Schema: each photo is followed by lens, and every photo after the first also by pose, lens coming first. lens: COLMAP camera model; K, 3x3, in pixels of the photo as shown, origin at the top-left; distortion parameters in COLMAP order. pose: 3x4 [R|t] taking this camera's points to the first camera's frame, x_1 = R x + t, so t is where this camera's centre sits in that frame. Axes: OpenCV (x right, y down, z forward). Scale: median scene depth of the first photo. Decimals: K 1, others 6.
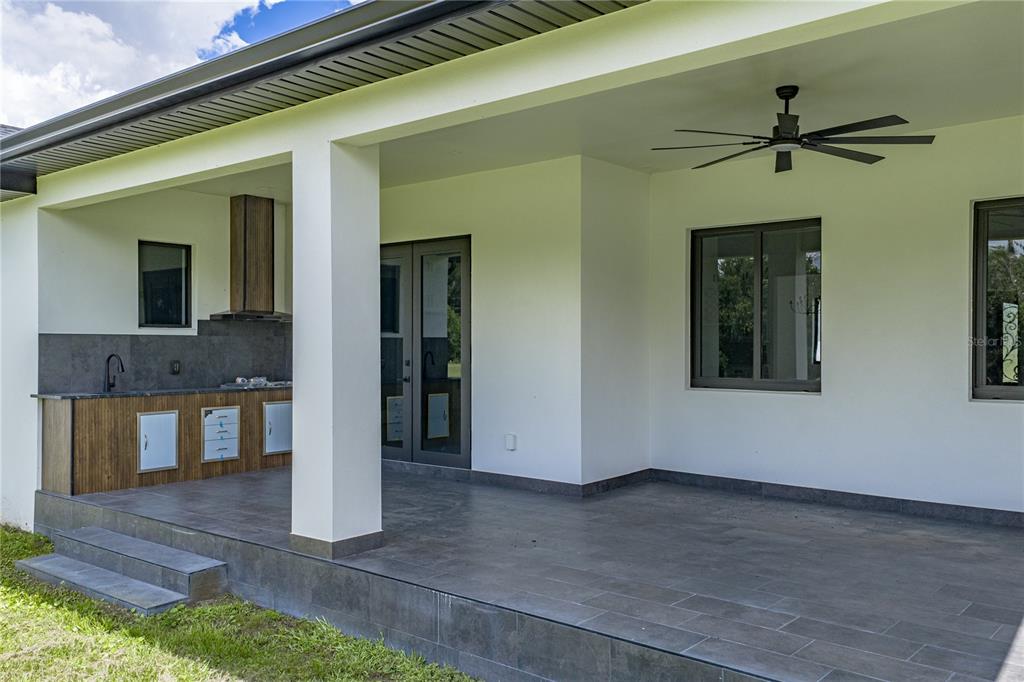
lens RADIAL K [[844.5, 0, 514.8], [0, 844.5, 341.5], [0, 0, 1]] dist [0.062417, -0.008024]
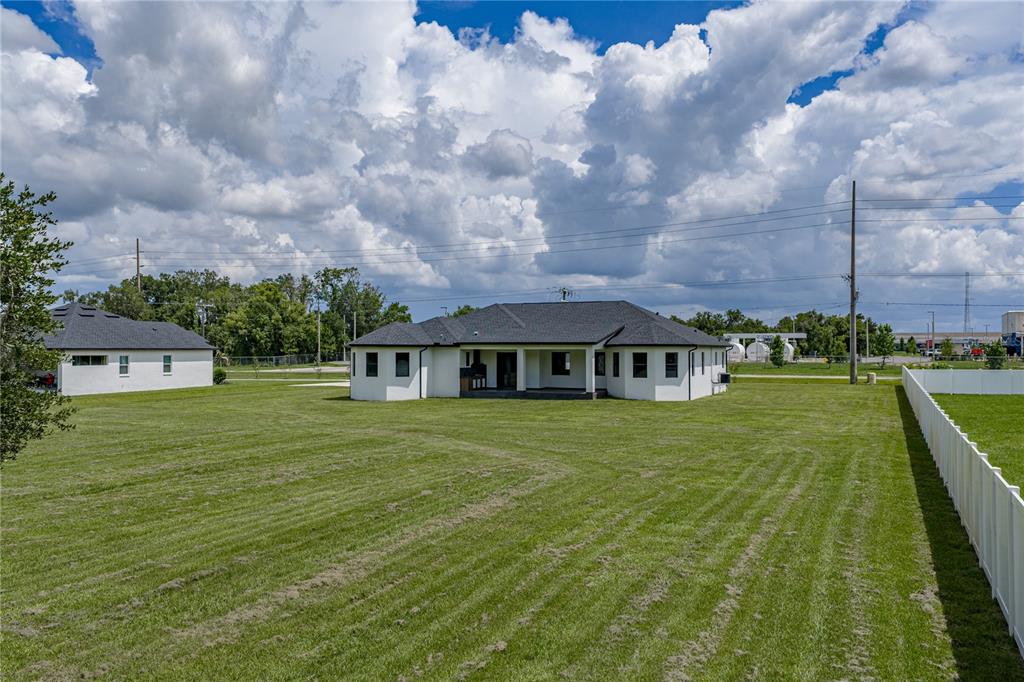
lens RADIAL K [[837.5, 0, 509.2], [0, 837.5, 340.6], [0, 0, 1]] dist [0.086653, -0.000558]
pose [[0.963407, -0.000859, 0.268042, -1.829242], [0.001272, 0.999998, -0.001368, -0.201632], [-0.268040, 0.001659, 0.963406, -5.119999]]
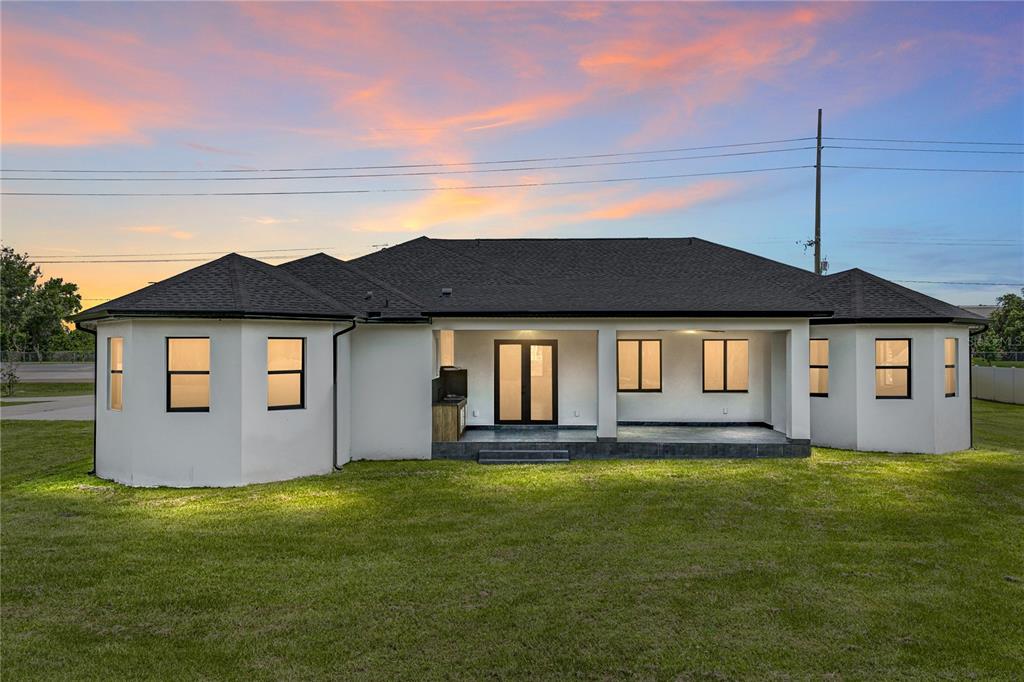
lens RADIAL K [[840.0, 0, 511.7], [0, 840.0, 338.4], [0, 0, 1]] dist [0.072692, 0.004811]
pose [[0.793142, 0.002204, 0.609032, -1.756372], [-0.001045, 0.999997, -0.002258, -0.117614], [-0.609035, 0.001155, 0.793142, -1.025454]]
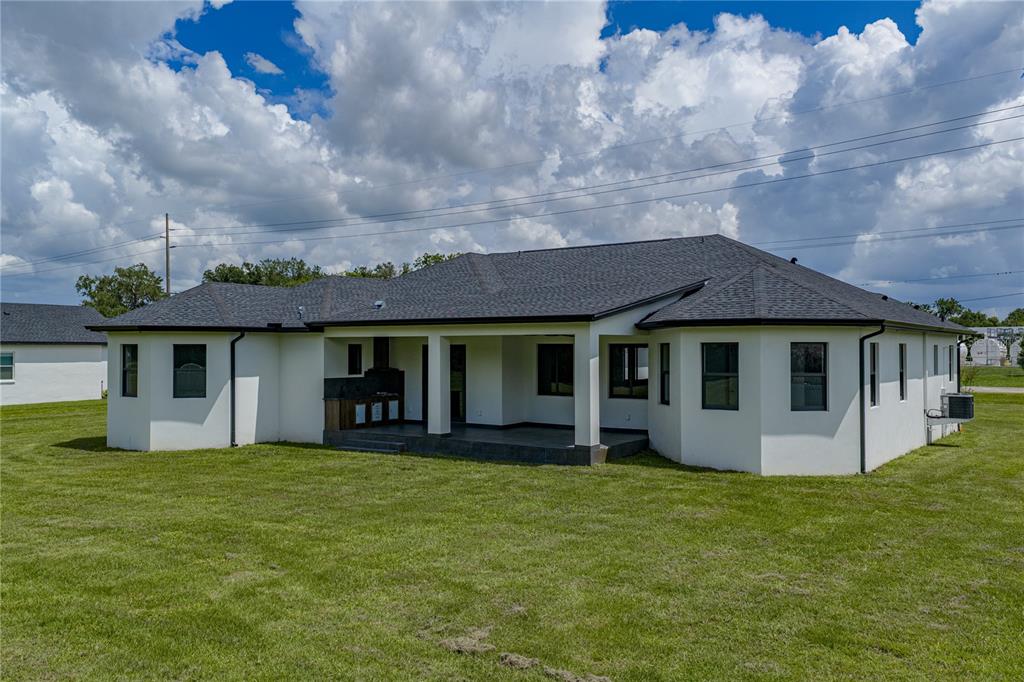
lens RADIAL K [[844.5, 0, 514.8], [0, 844.5, 341.5], [0, 0, 1]] dist [0.062417, -0.008024]
pose [[0.997606, -0.000992, 0.069140, -0.082290], [0.001248, 0.999993, -0.003665, -0.120494], [-0.069136, 0.003743, 0.997600, -1.920315]]
